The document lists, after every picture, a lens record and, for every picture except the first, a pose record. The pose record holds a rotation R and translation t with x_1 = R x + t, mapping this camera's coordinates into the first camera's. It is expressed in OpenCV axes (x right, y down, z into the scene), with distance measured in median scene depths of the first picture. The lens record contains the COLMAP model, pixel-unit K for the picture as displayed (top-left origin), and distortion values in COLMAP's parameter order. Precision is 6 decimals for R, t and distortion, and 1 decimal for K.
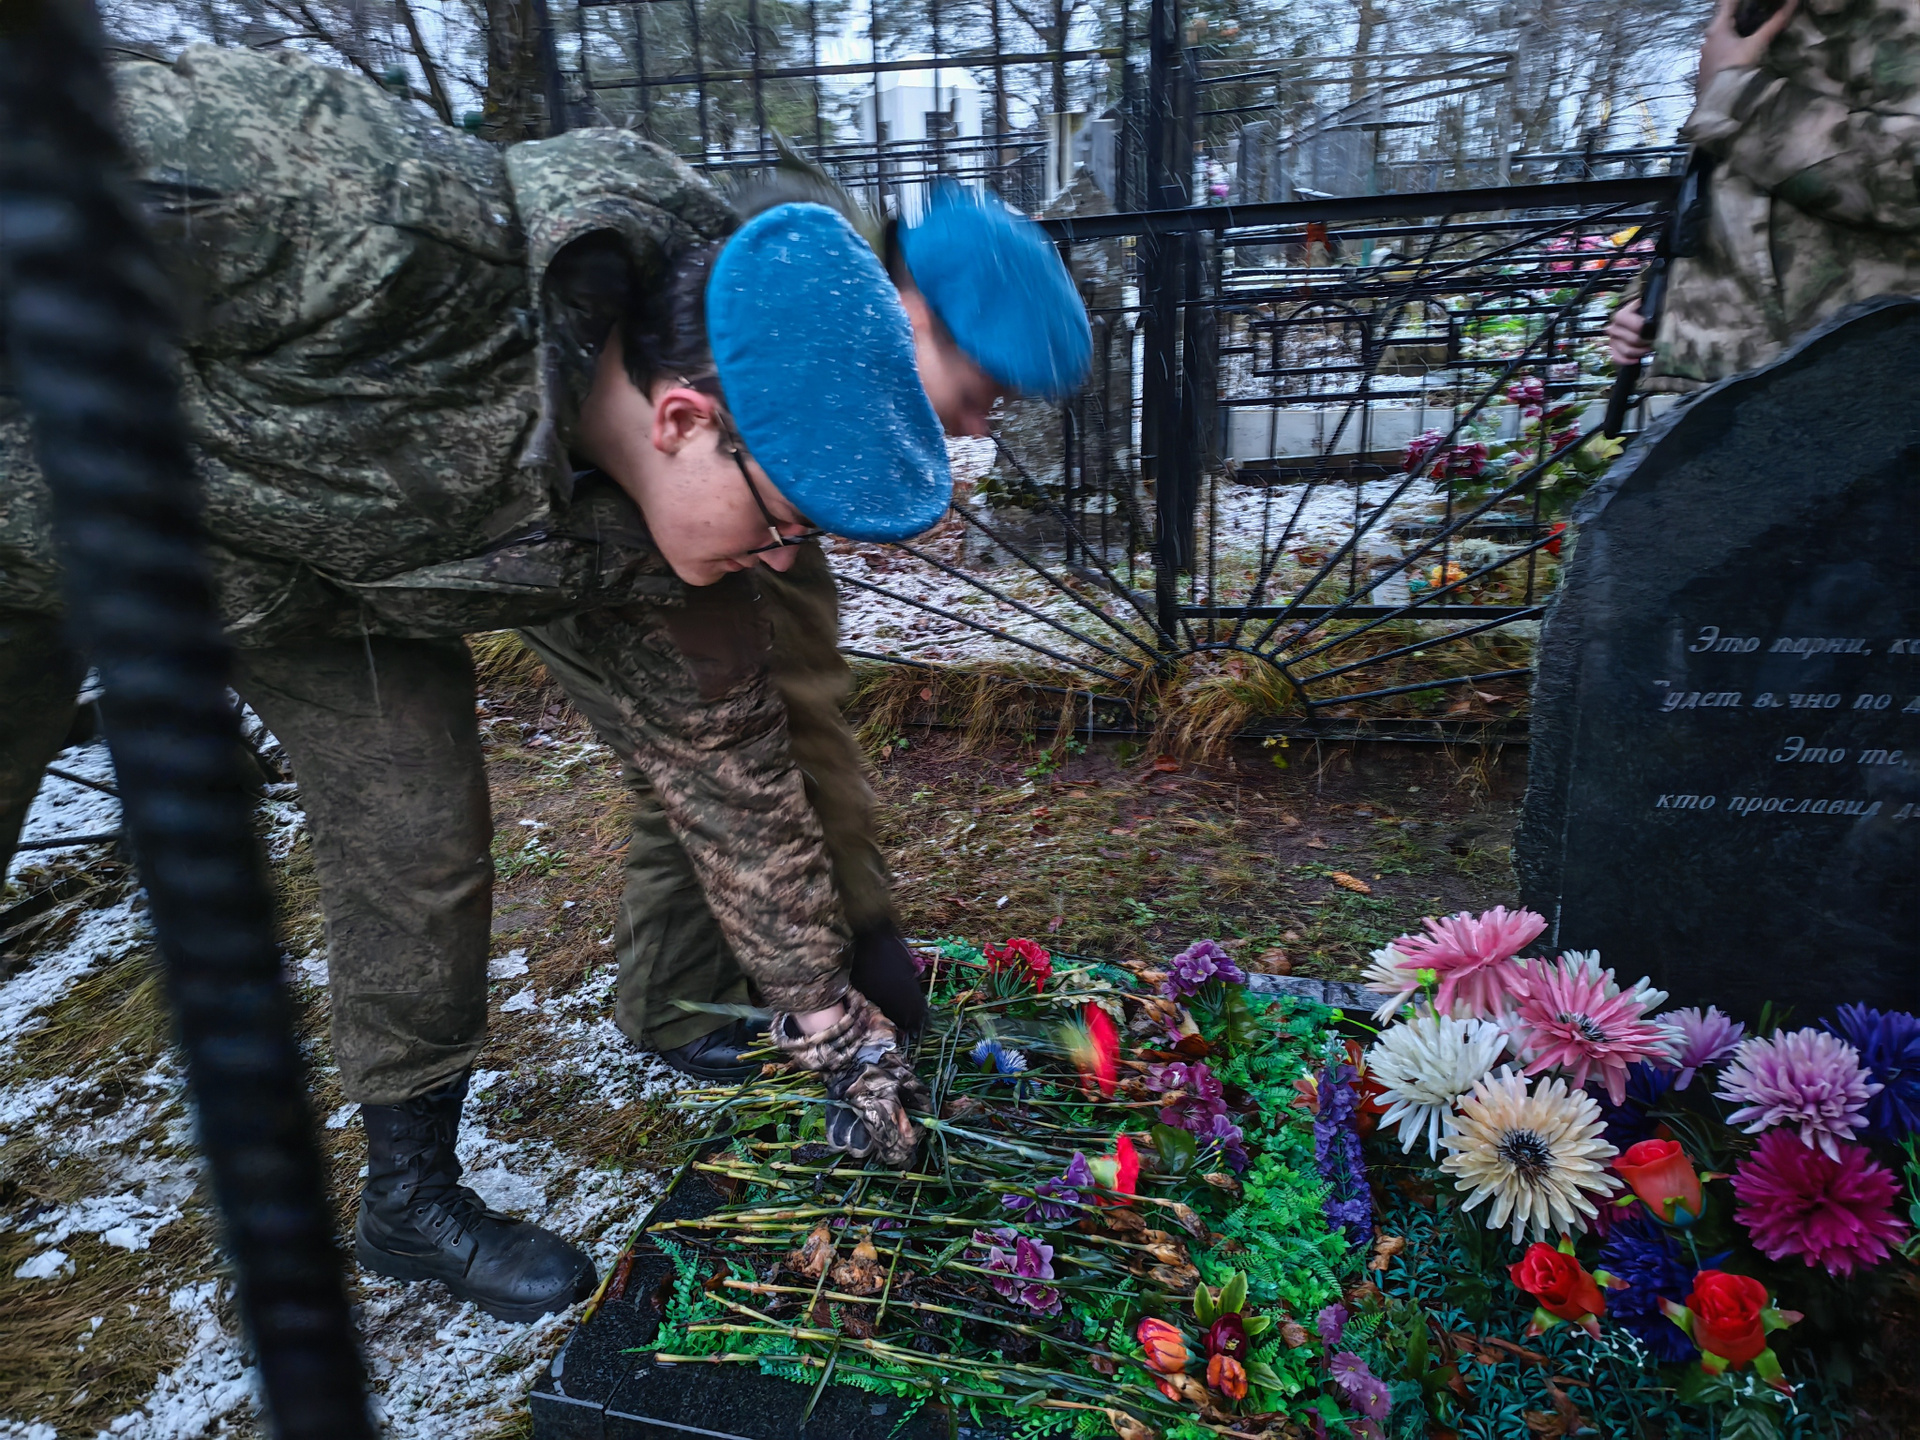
lens RADIAL K [[1414.6, 0, 960.0], [0, 1414.6, 720.0], [0, 0, 1]] dist [0.129607, -0.128942]
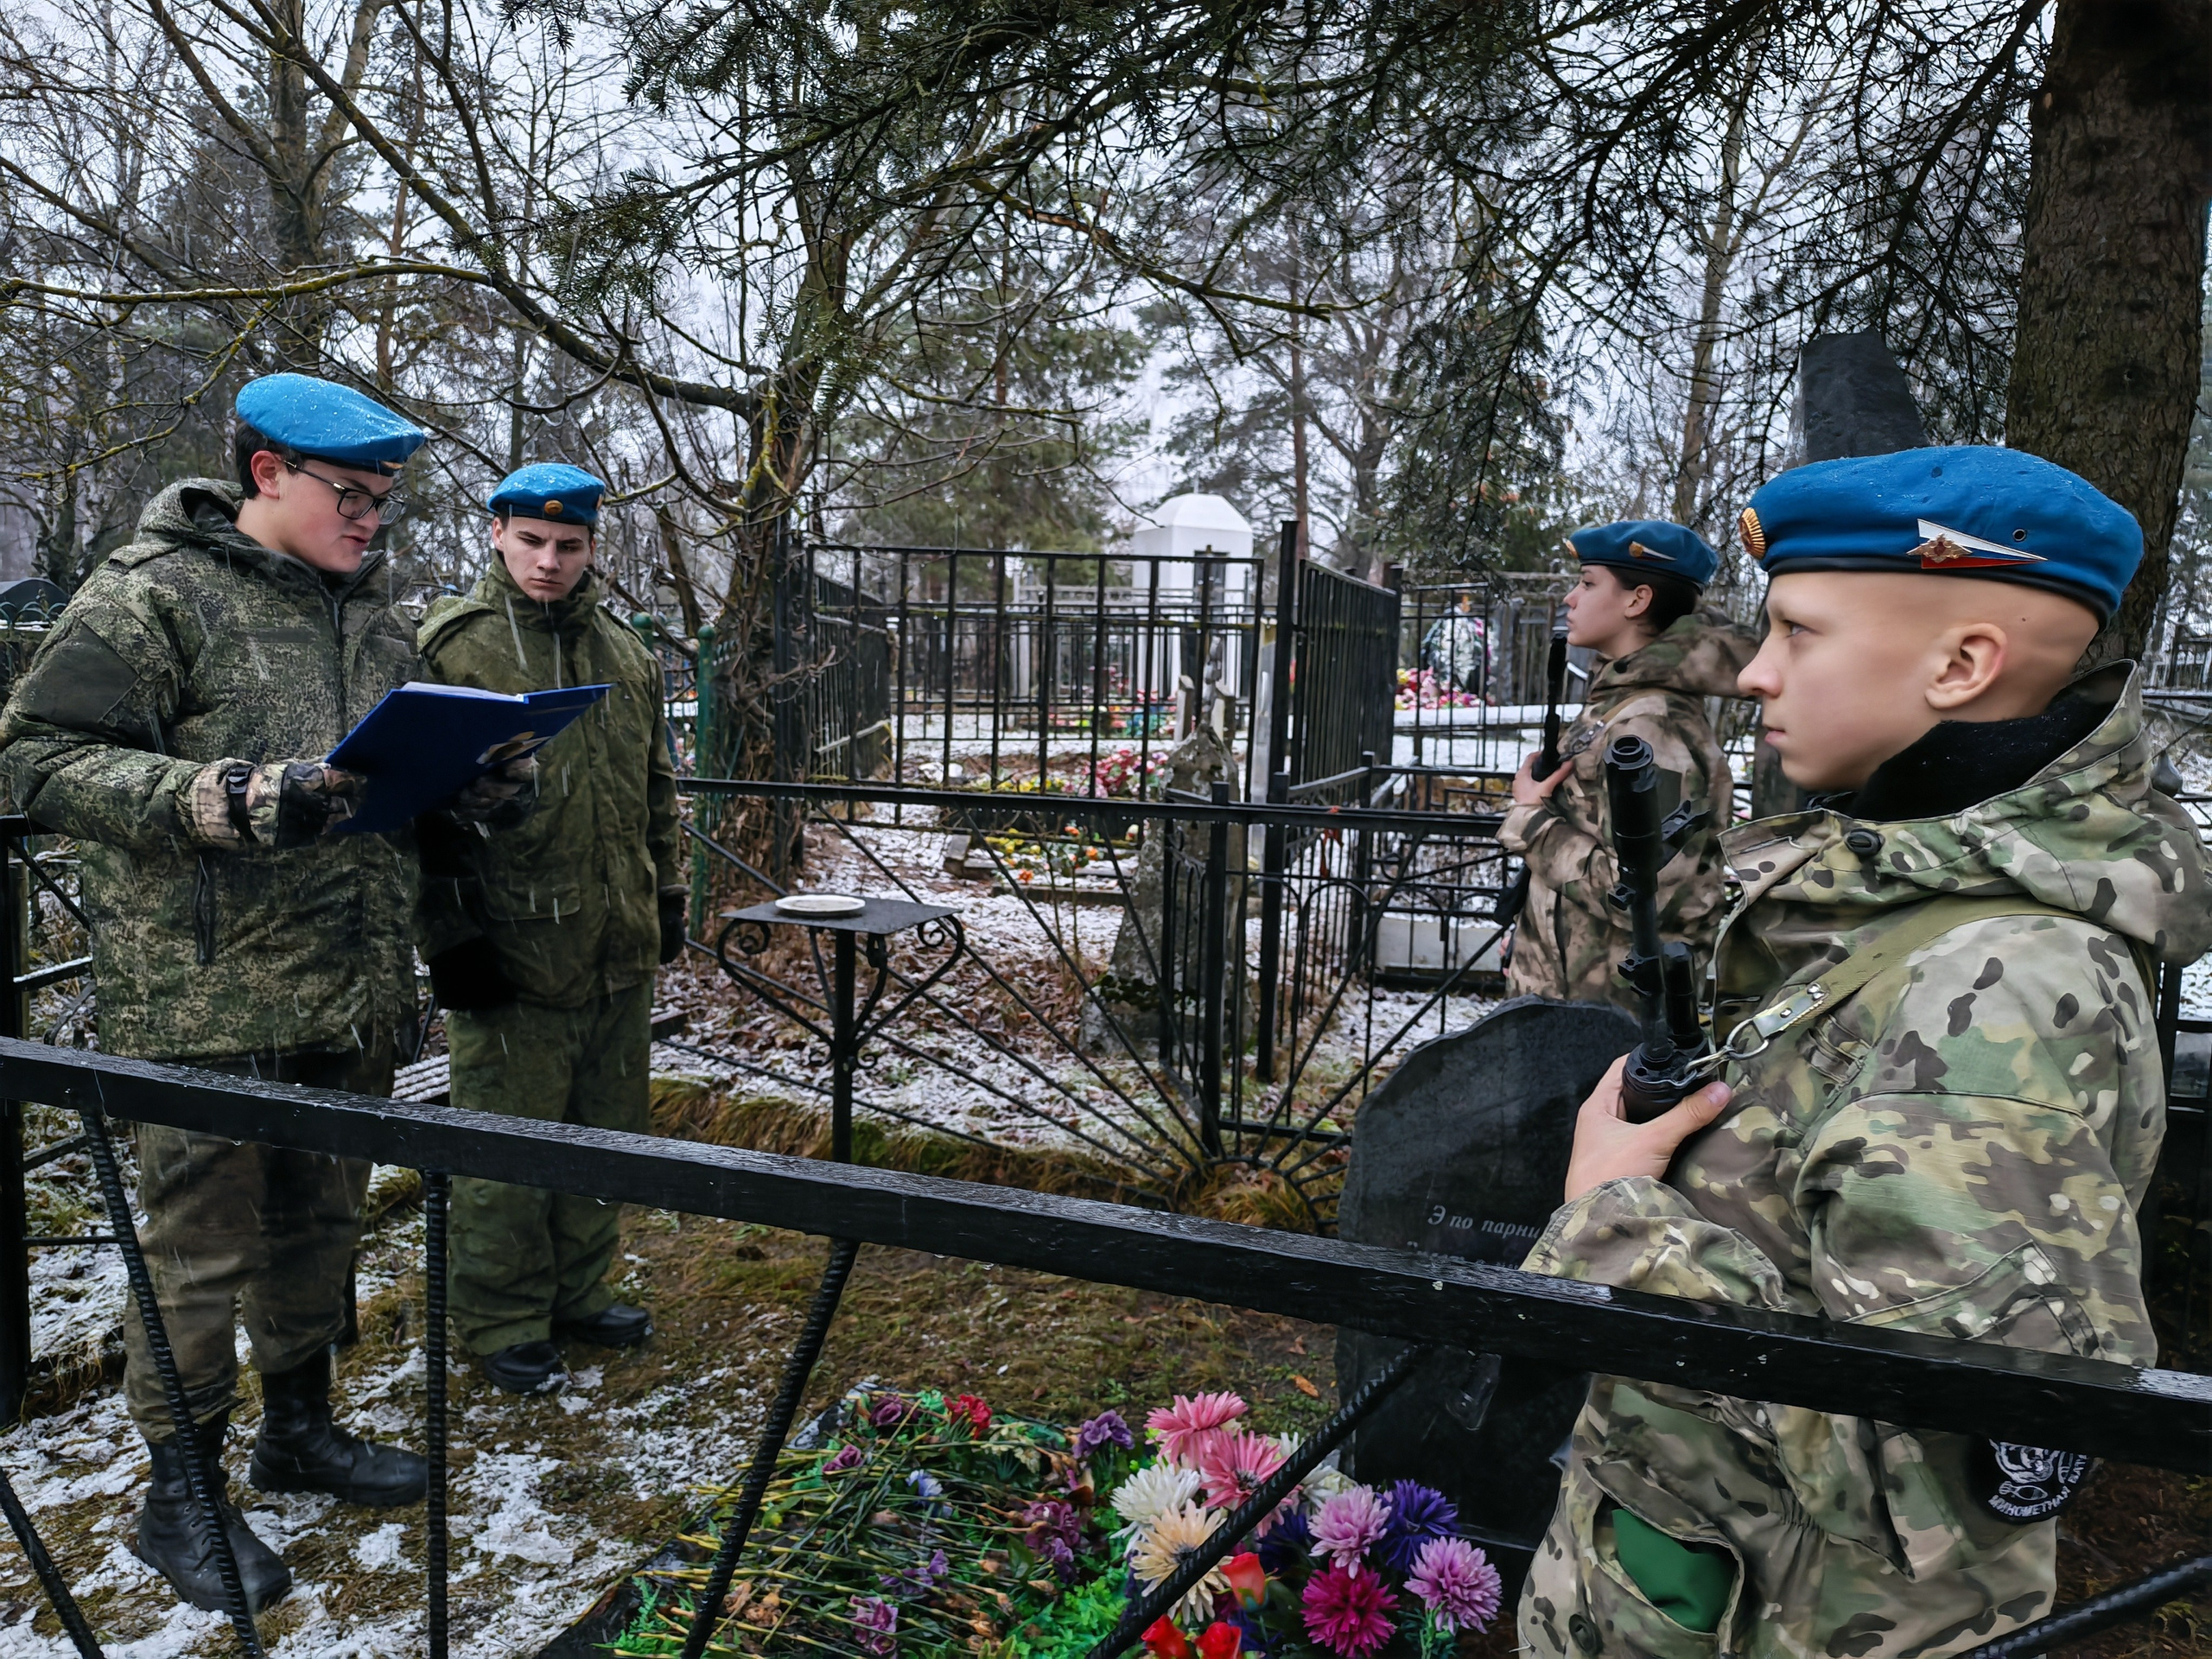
lens RADIAL K [[1531.1, 0, 1106.0], [0, 1531.1, 829.5], [0, 0, 1]] dist [0.025563, -0.053419]
pose [[0.994062, 0.091729, -0.058544, 0.180421], [-0.102396, 0.970585, -0.217900, -0.045908], [0.036834, 0.222601, 0.974214, -0.406436]]
